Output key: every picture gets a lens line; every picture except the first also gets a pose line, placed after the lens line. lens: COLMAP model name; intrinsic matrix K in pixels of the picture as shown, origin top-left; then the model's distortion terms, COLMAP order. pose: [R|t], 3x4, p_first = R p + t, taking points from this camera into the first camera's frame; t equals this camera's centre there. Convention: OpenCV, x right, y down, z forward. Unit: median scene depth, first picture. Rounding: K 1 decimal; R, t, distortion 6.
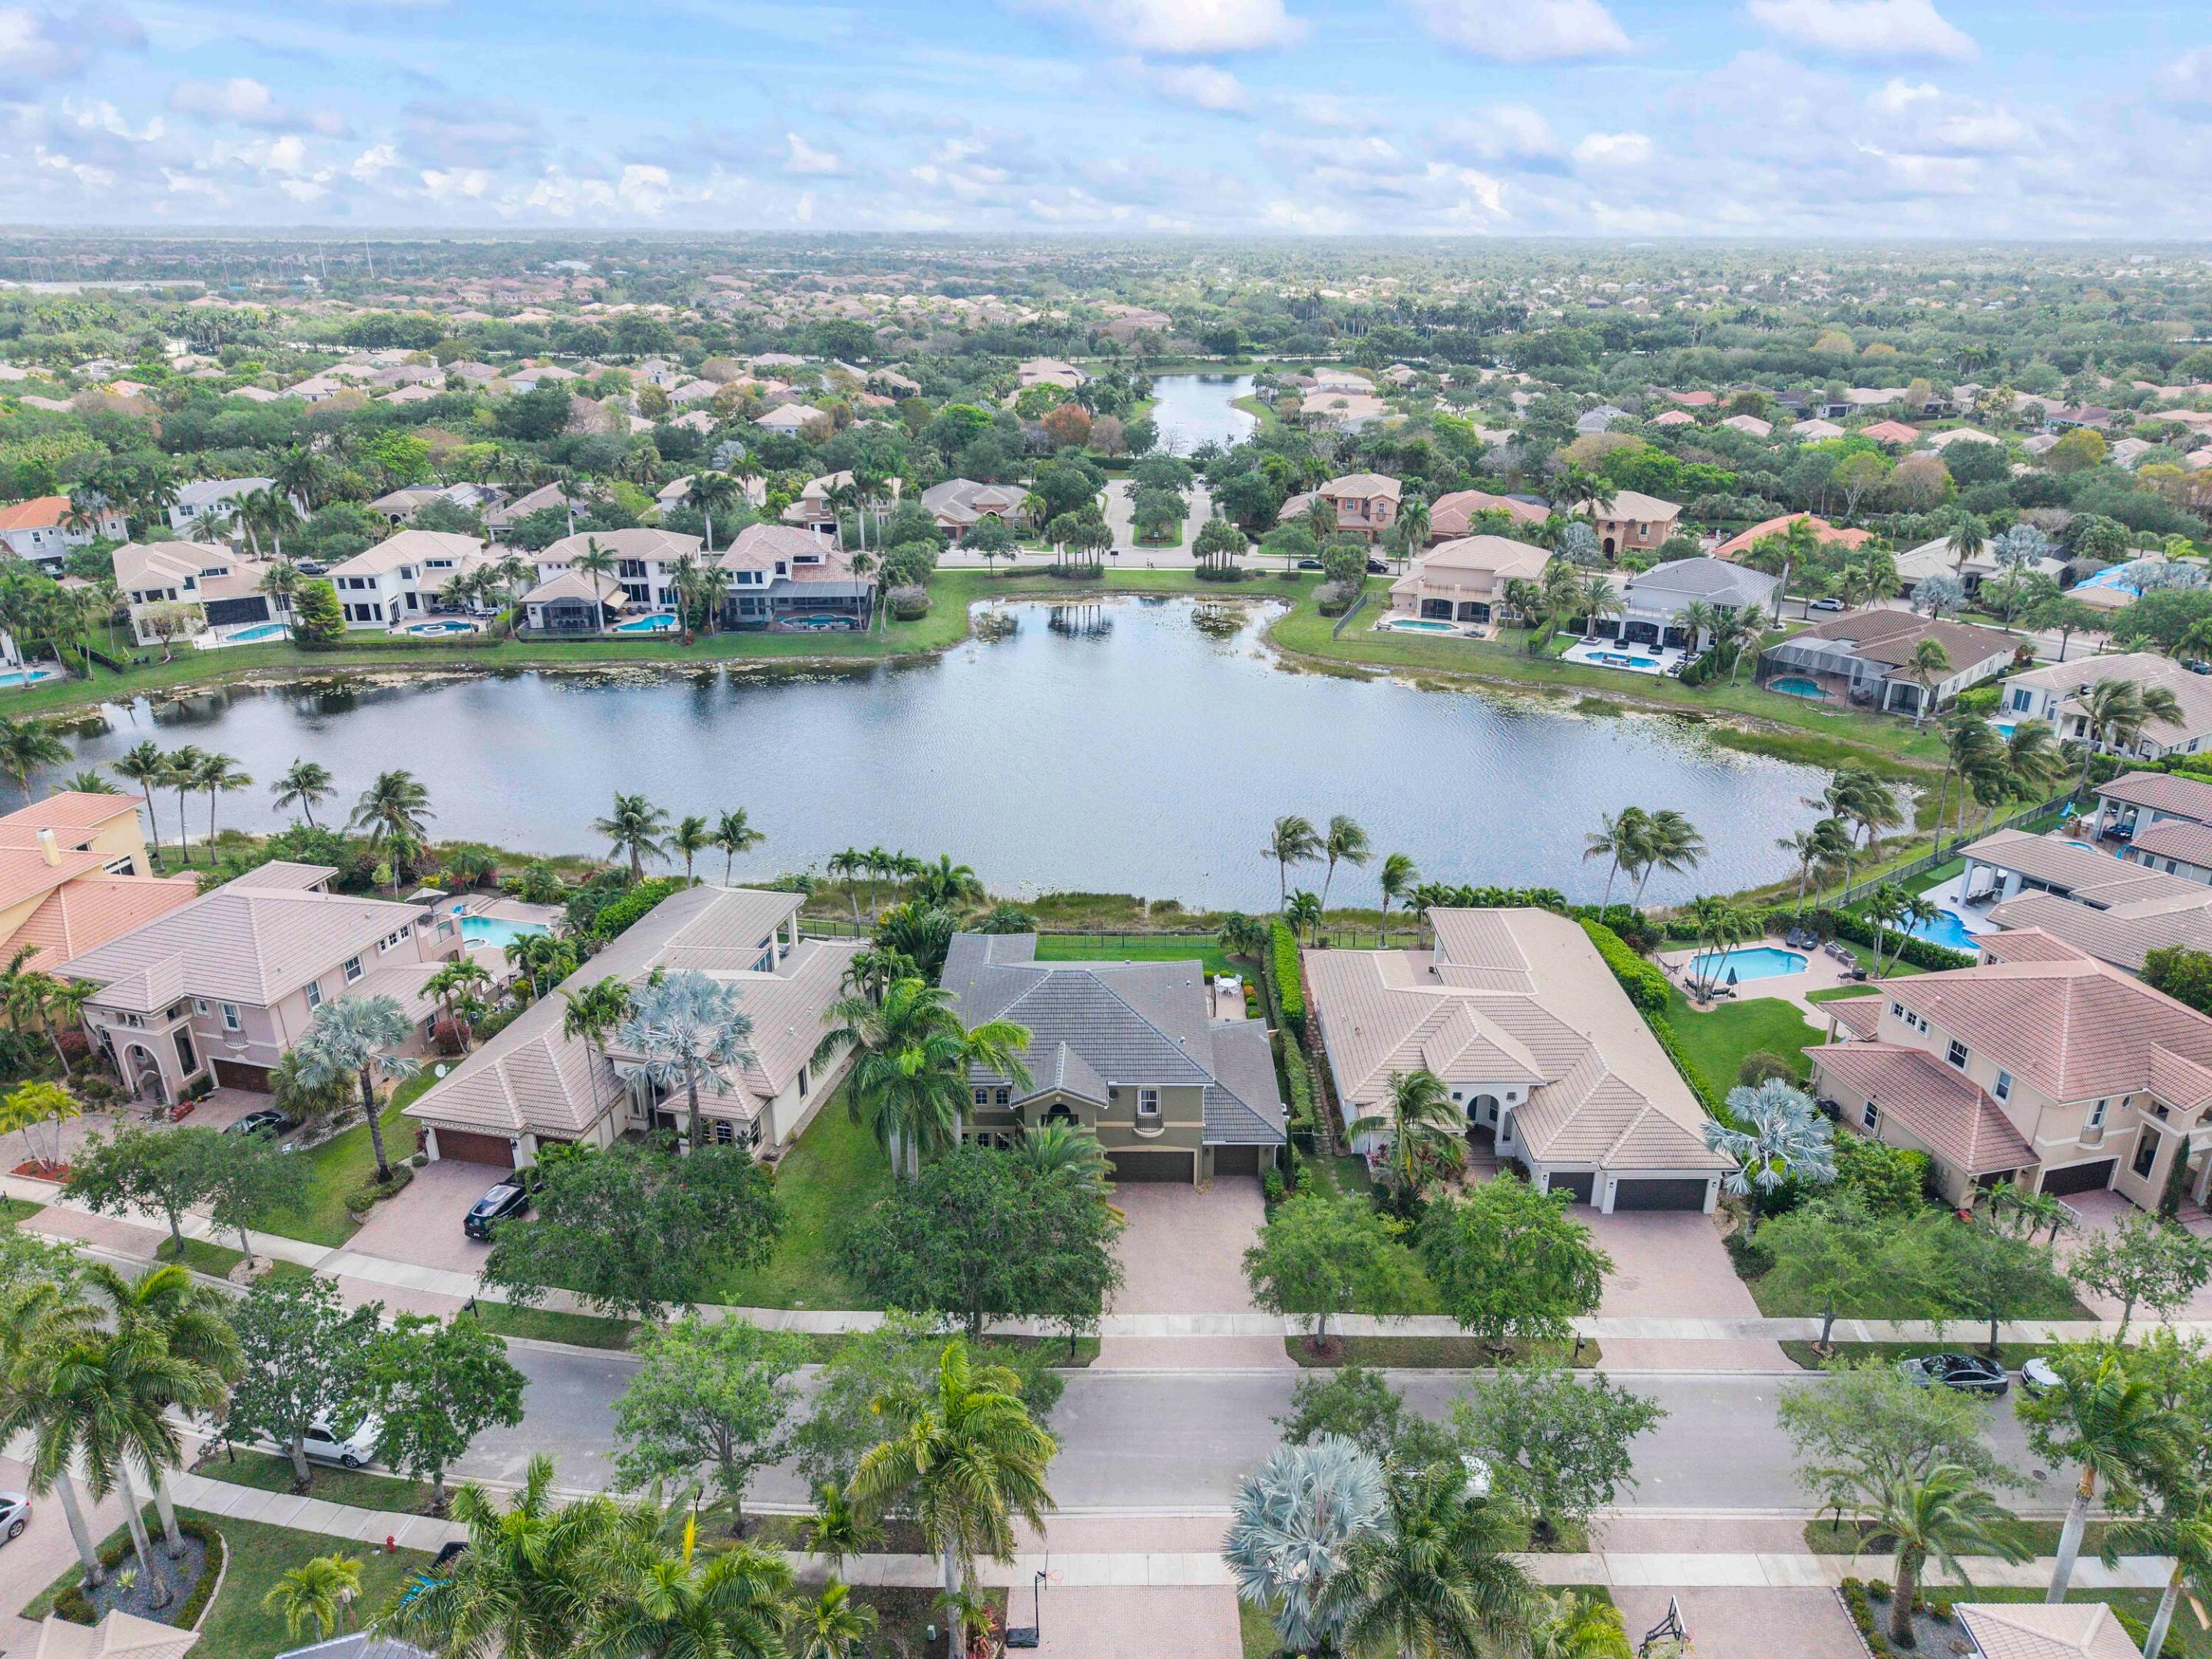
lens RADIAL K [[1531.7, 0, 1124.3], [0, 1531.7, 830.7], [0, 0, 1]] dist [0.010670, 0.000614]
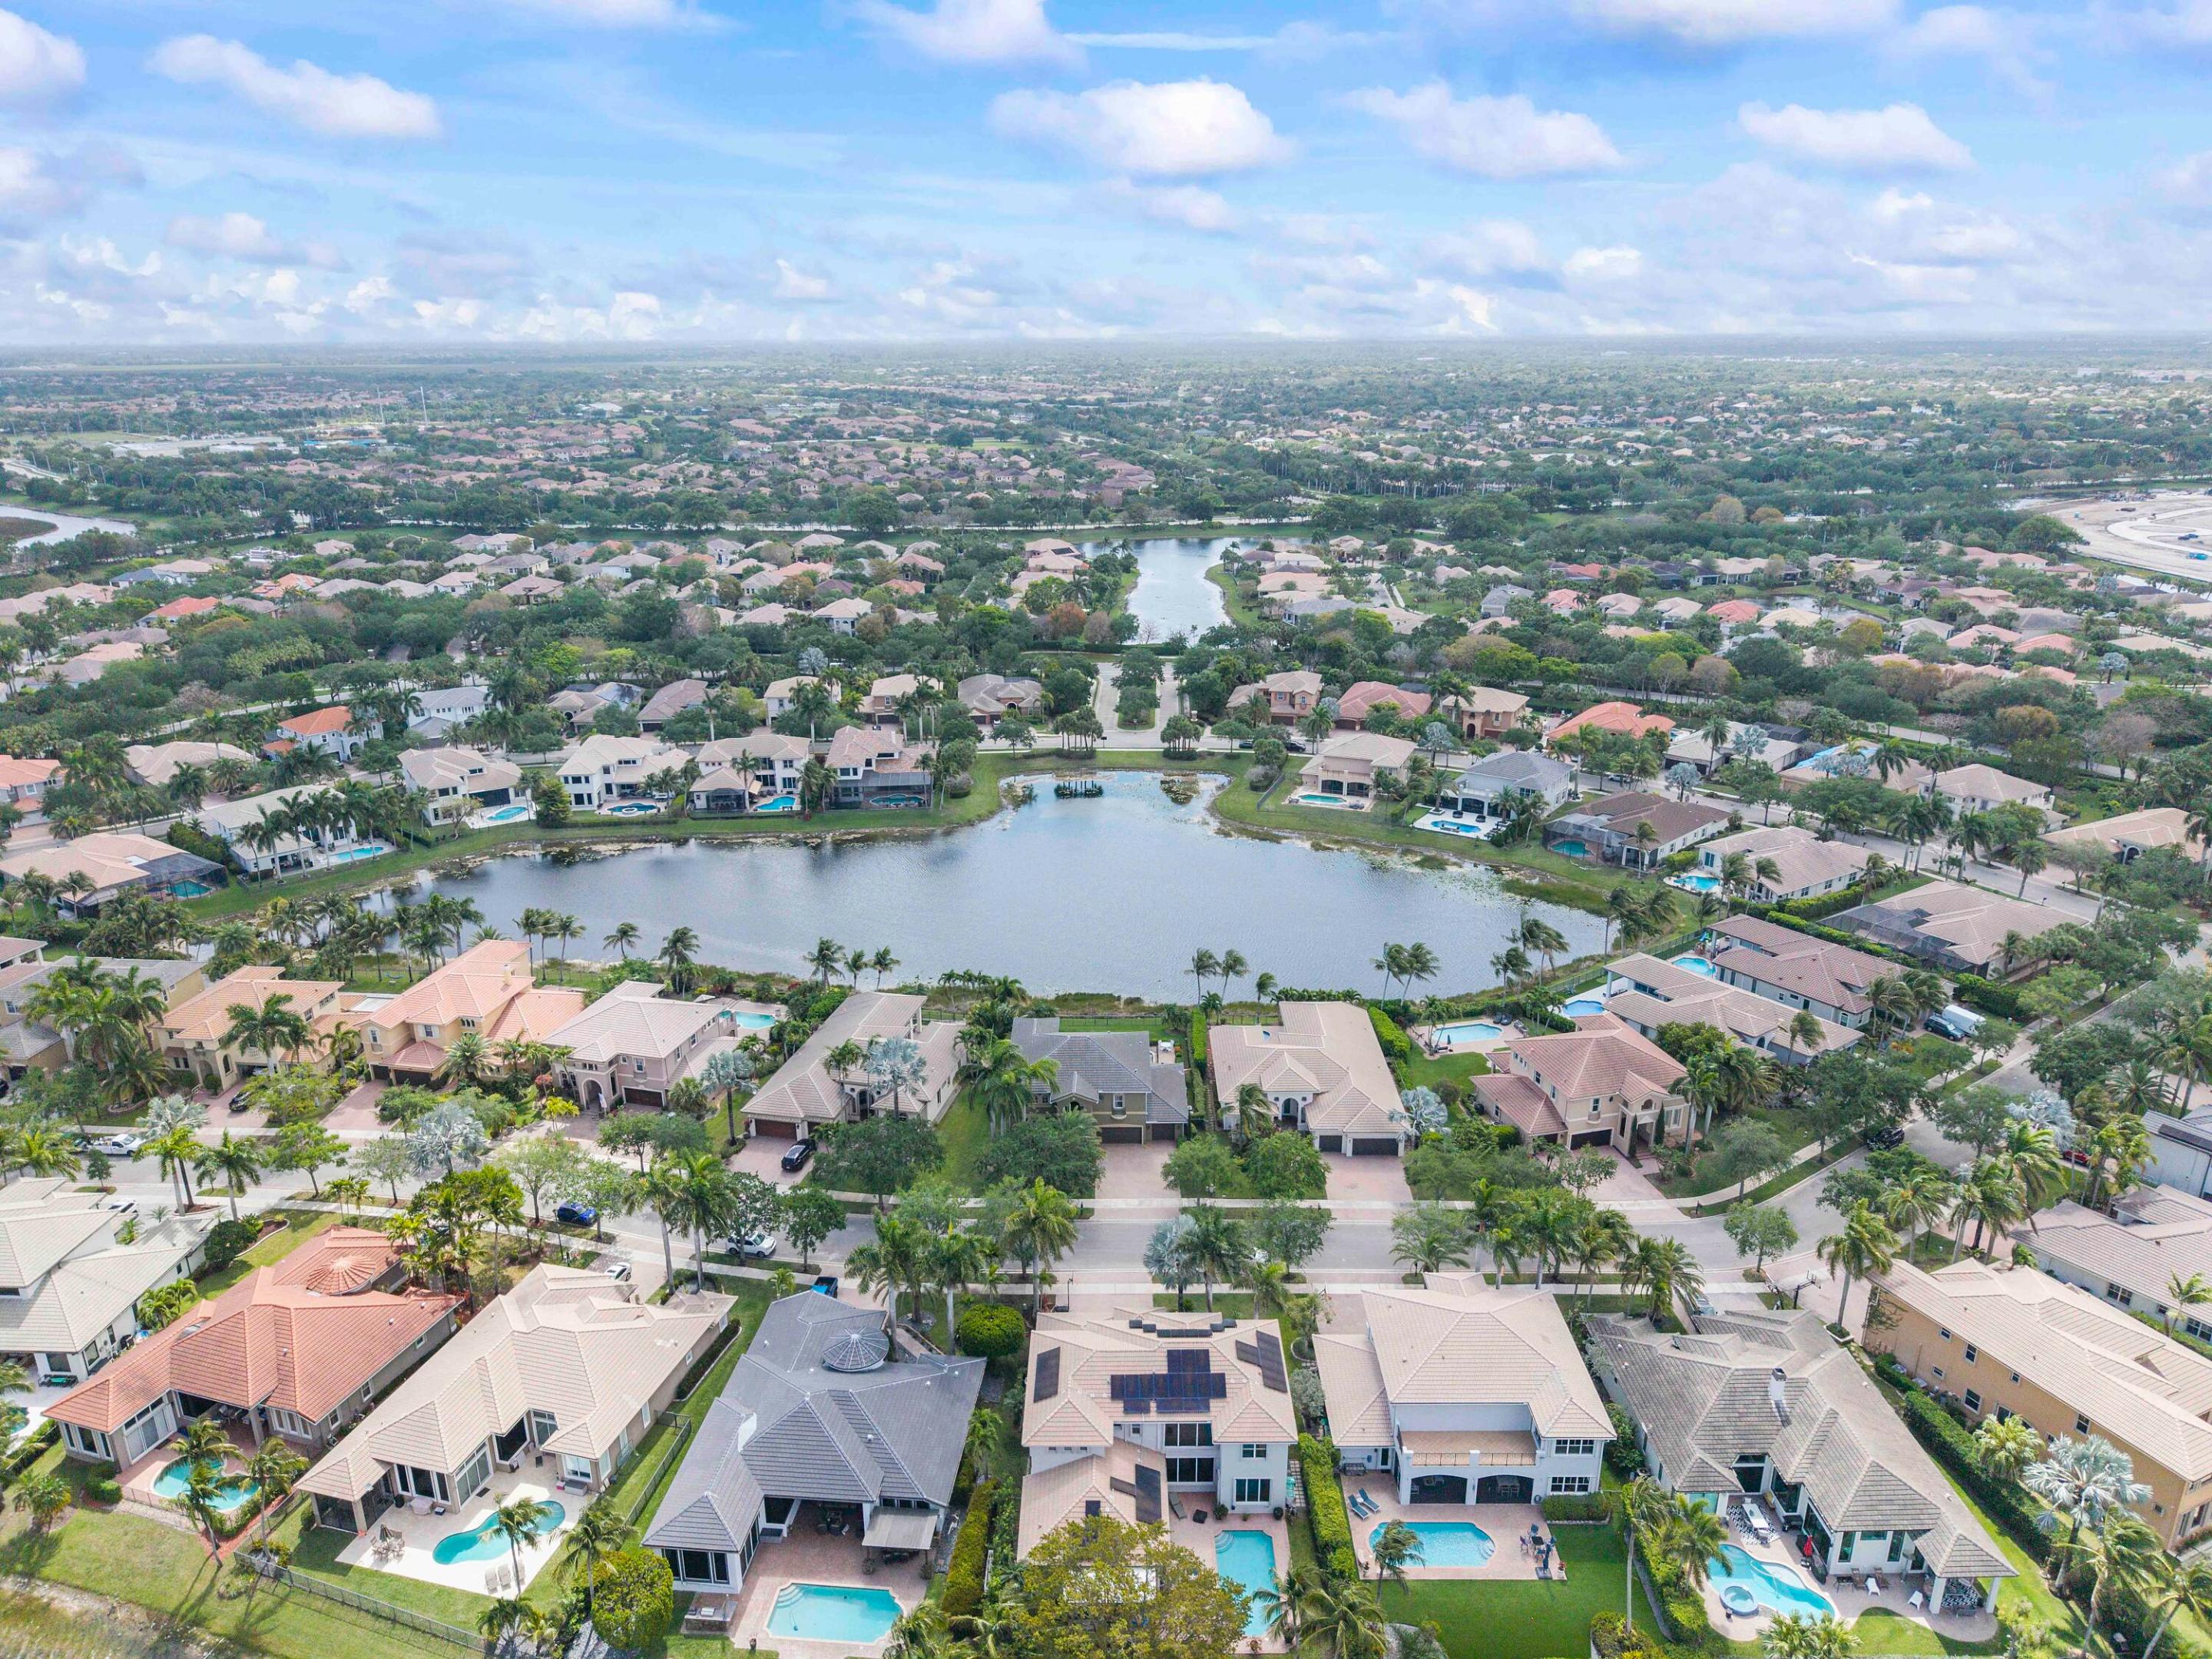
lens RADIAL K [[1522.1, 0, 1148.4], [0, 1522.1, 833.8], [0, 0, 1]] dist [0.052112, -0.041817]
pose [[0.999794, -0.004766, 0.019735, 0.007364], [0.005886, 0.998352, -0.057082, -0.024685], [-0.019430, 0.057186, 0.998174, -0.433168]]
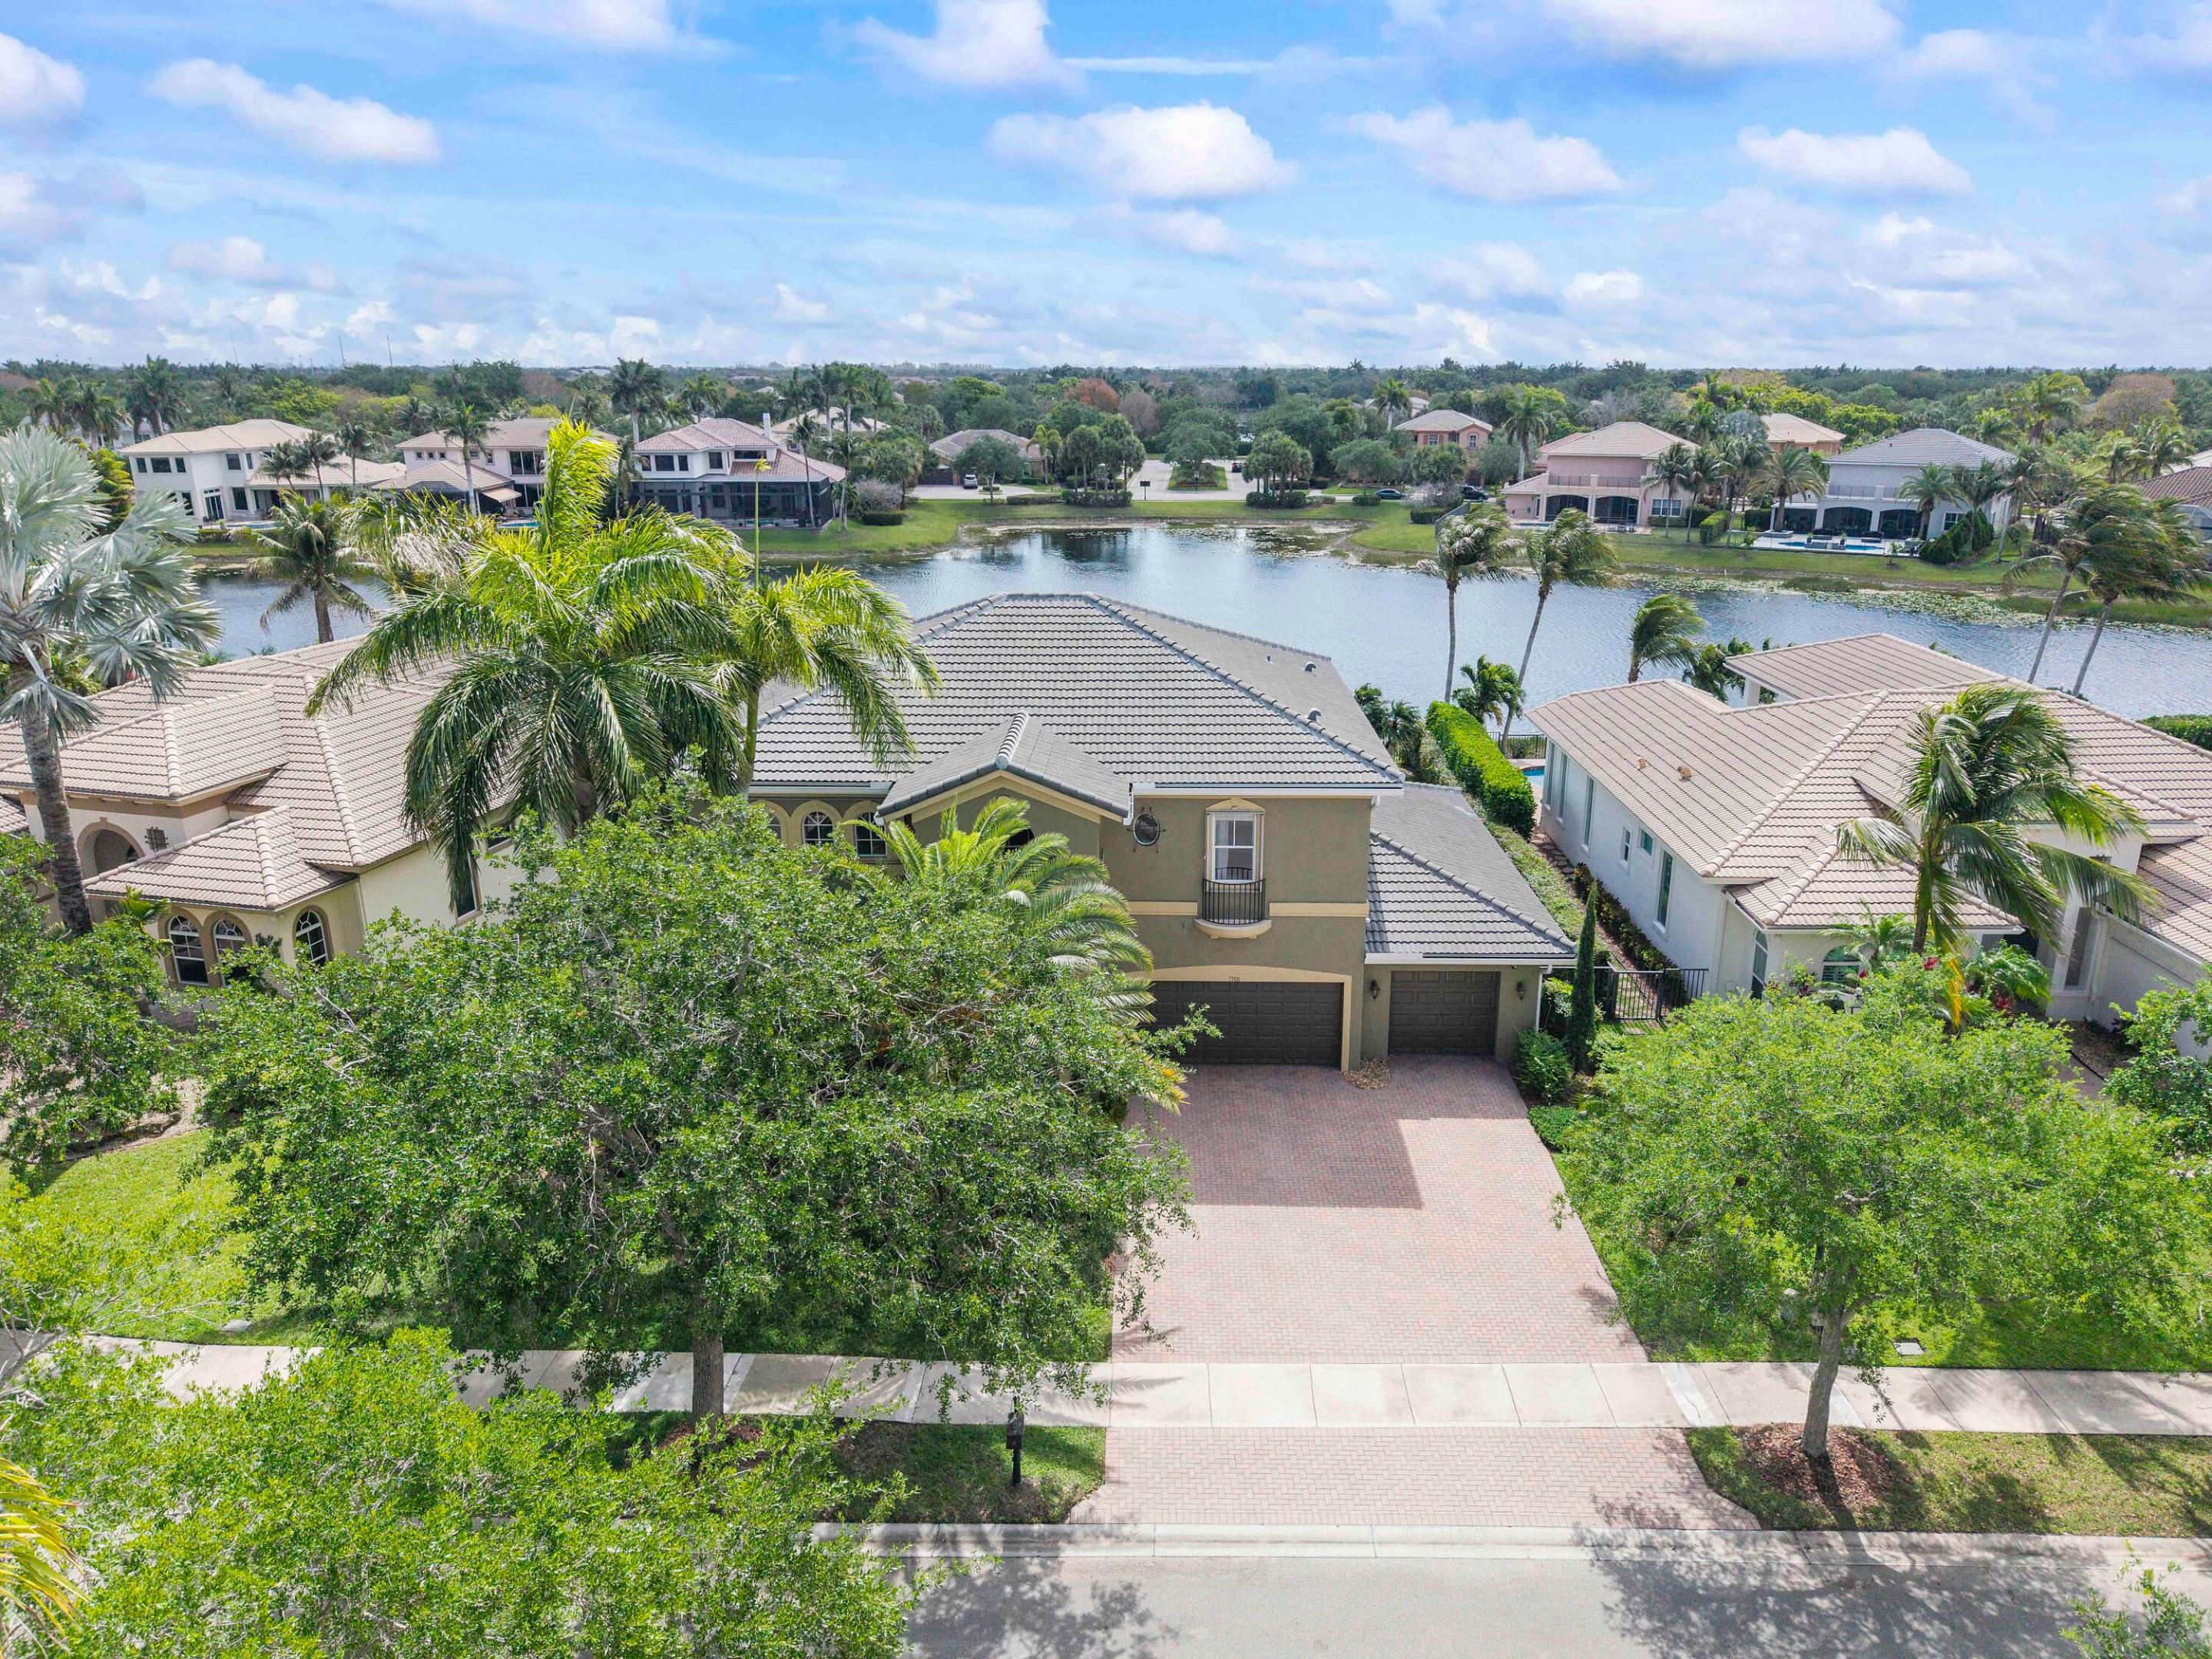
lens RADIAL K [[1552.2, 0, 1098.7], [0, 1552.2, 830.3], [0, 0, 1]] dist [0.004647, -0.003159]
pose [[0.999239, -0.008709, -0.038030, -0.001756], [0.005435, 0.996335, -0.085365, 0.088970], [0.038634, 0.085094, 0.995624, 0.254050]]
